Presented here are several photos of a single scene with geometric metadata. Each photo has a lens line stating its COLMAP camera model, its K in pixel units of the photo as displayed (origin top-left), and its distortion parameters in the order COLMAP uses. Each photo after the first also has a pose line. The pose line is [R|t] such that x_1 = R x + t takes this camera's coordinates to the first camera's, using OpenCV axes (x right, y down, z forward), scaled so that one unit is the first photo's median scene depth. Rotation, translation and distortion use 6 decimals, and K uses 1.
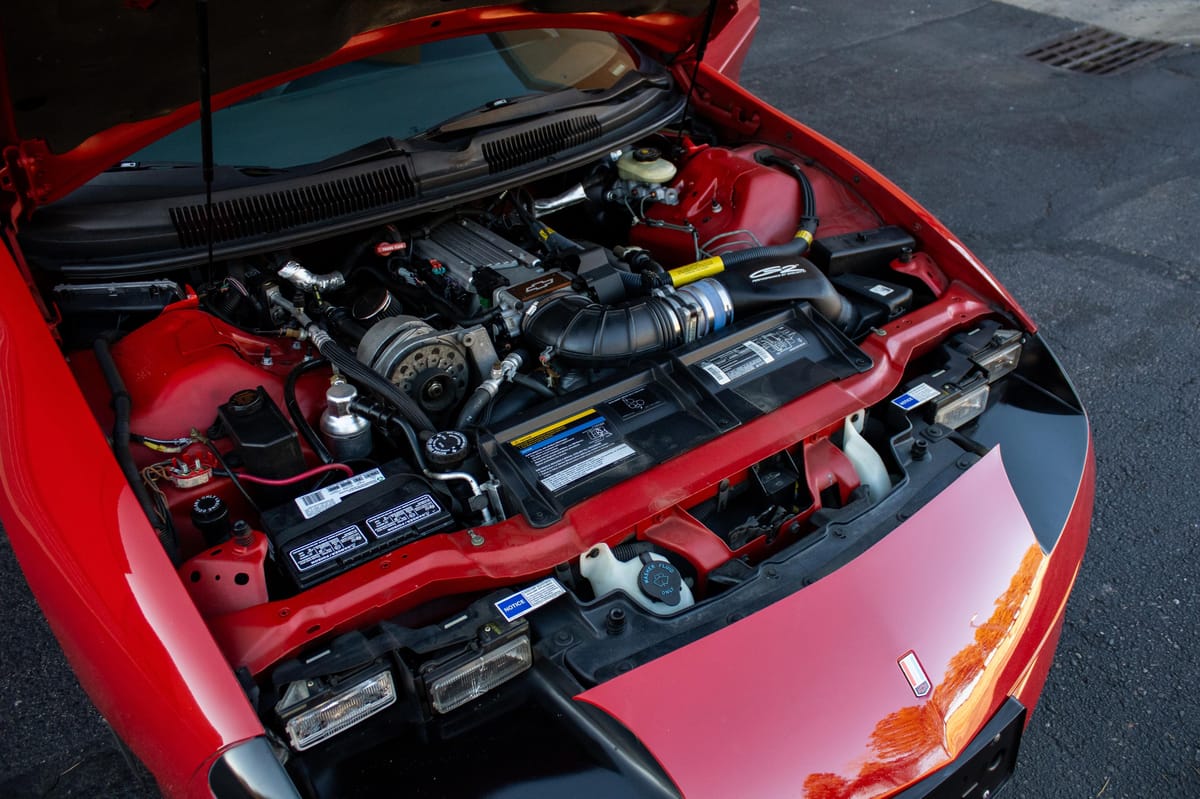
lens RADIAL K [[974.3, 0, 600.0], [0, 974.3, 399.5], [0, 0, 1]] dist [-0.147671, 0.125047]
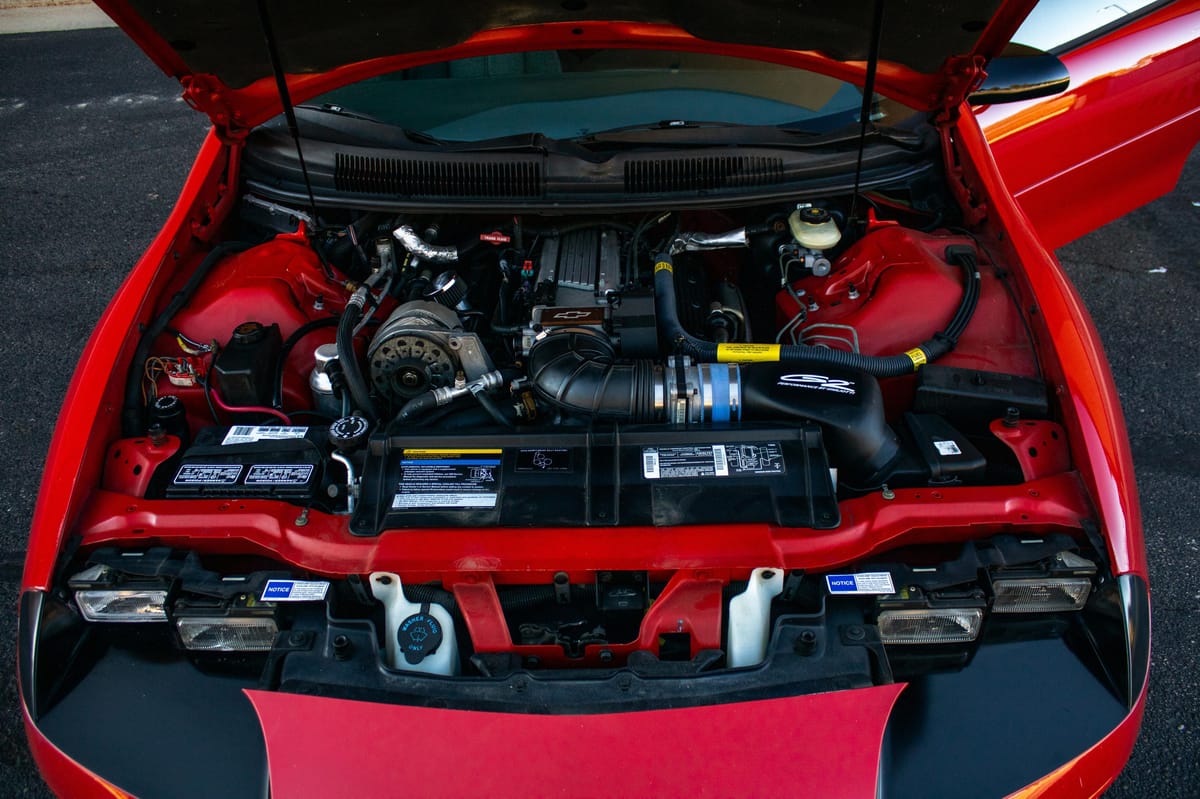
lens RADIAL K [[974.3, 0, 600.0], [0, 974.3, 399.5], [0, 0, 1]] dist [-0.147671, 0.125047]
pose [[0.813392, 0.334474, -0.475942, 0.480261], [-0.328429, 0.939342, 0.098844, -0.153472], [0.480133, 0.075914, 0.873905, 0.189052]]
